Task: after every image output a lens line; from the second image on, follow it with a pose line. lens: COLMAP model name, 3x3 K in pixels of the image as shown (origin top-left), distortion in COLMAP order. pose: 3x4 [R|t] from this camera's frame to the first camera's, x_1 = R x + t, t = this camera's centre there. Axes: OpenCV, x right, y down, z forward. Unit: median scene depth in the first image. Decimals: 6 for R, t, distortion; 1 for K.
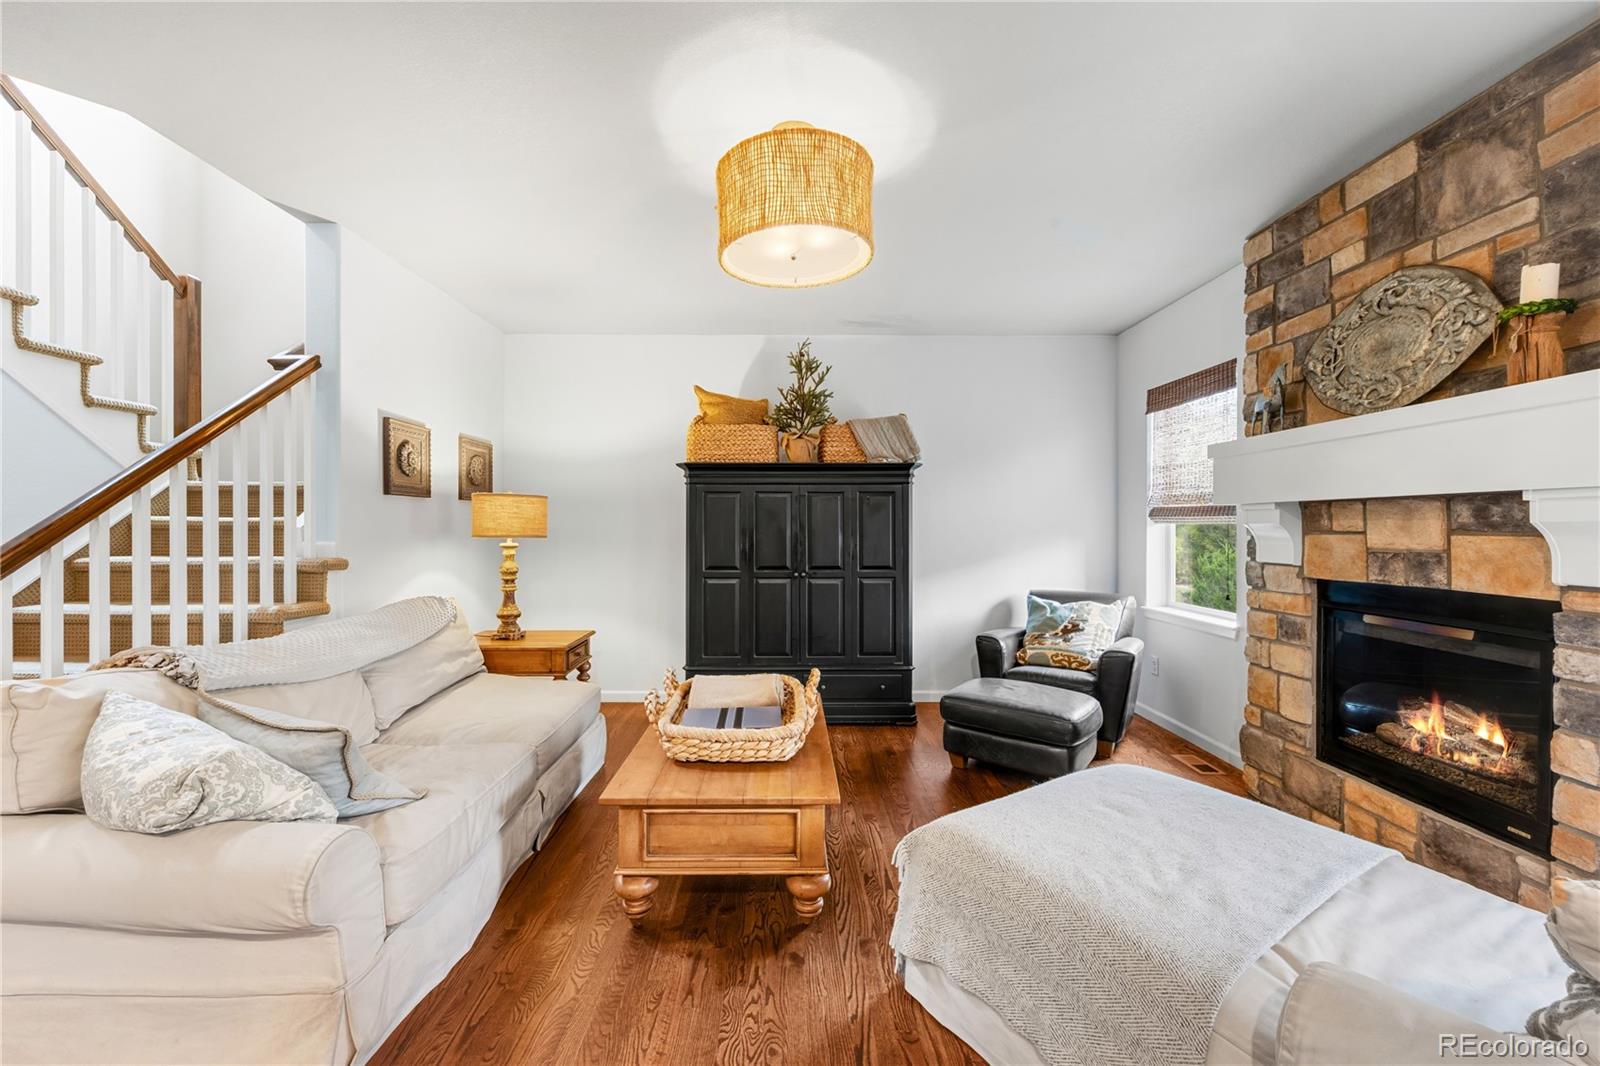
lens RADIAL K [[626.1, 0, 799.3], [0, 626.1, 528.8], [0, 0, 1]] dist [-0.000565, -0.000056]
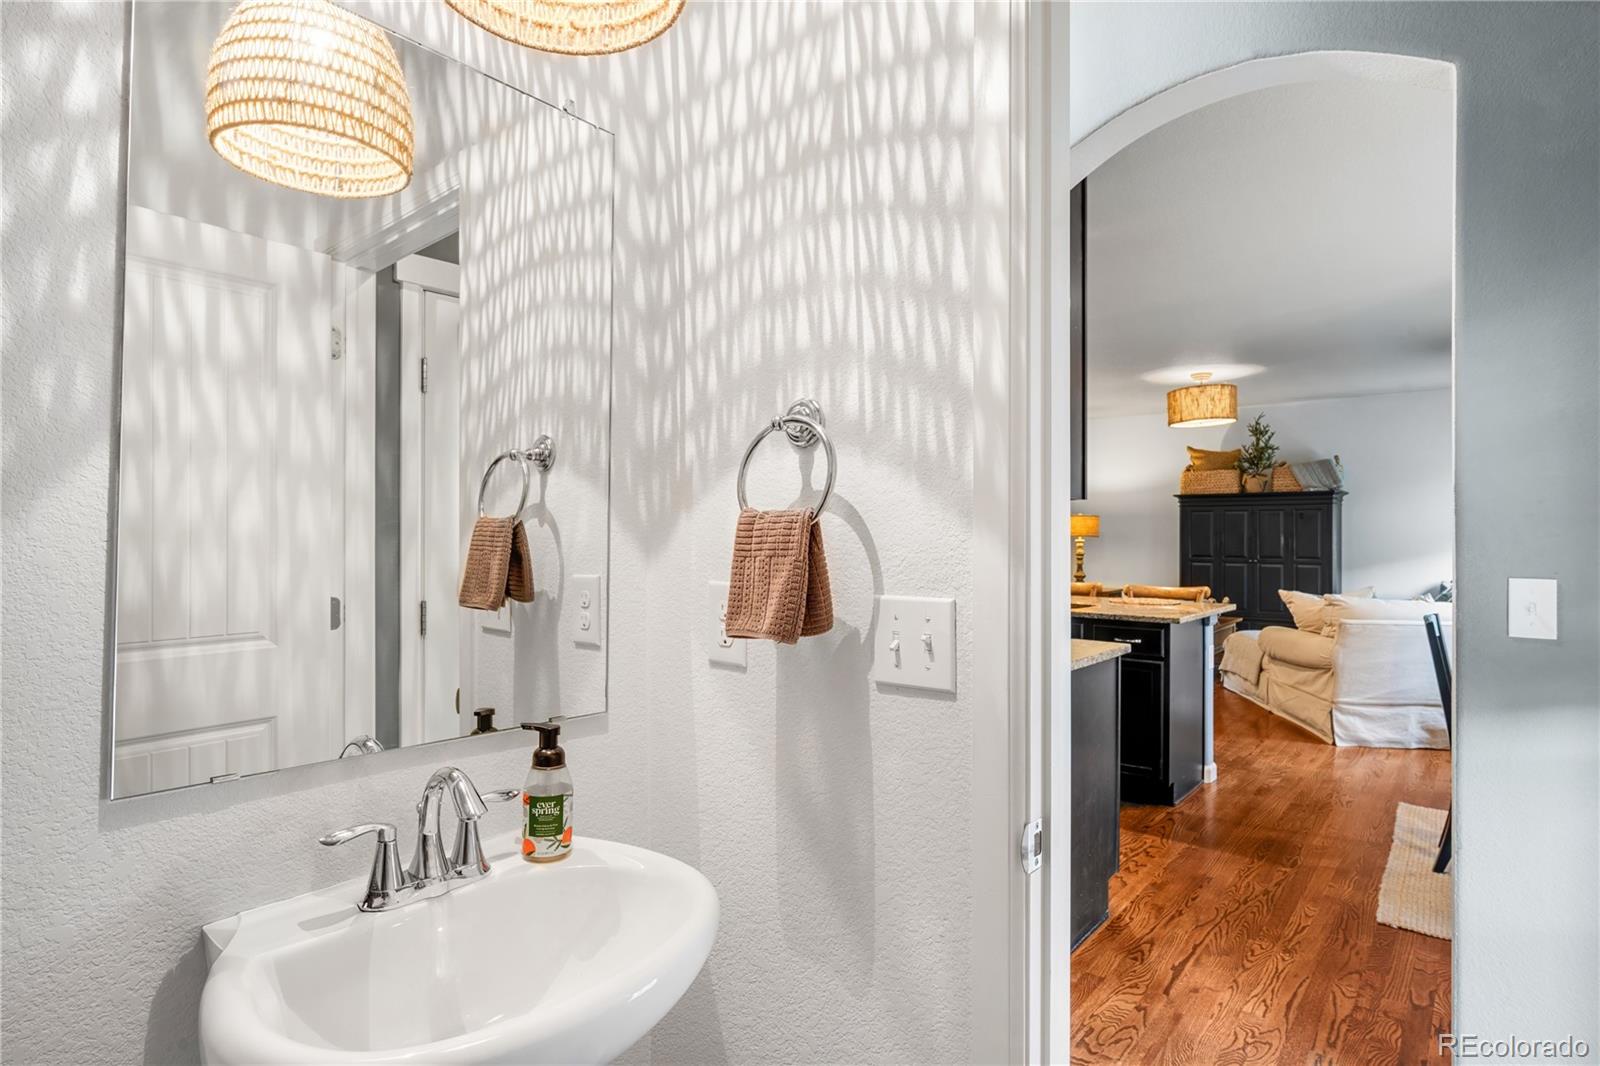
lens RADIAL K [[822.7, 0, 797.4], [0, 822.7, 529.5], [0, 0, 1]] dist [-0.000729, 0.000738]
pose [[0.749001, 0.000809, -0.662568, 0.522345], [-0.006914, 0.999954, -0.006595, 0.012457], [0.662533, 0.009521, 0.748972, -1.362660]]
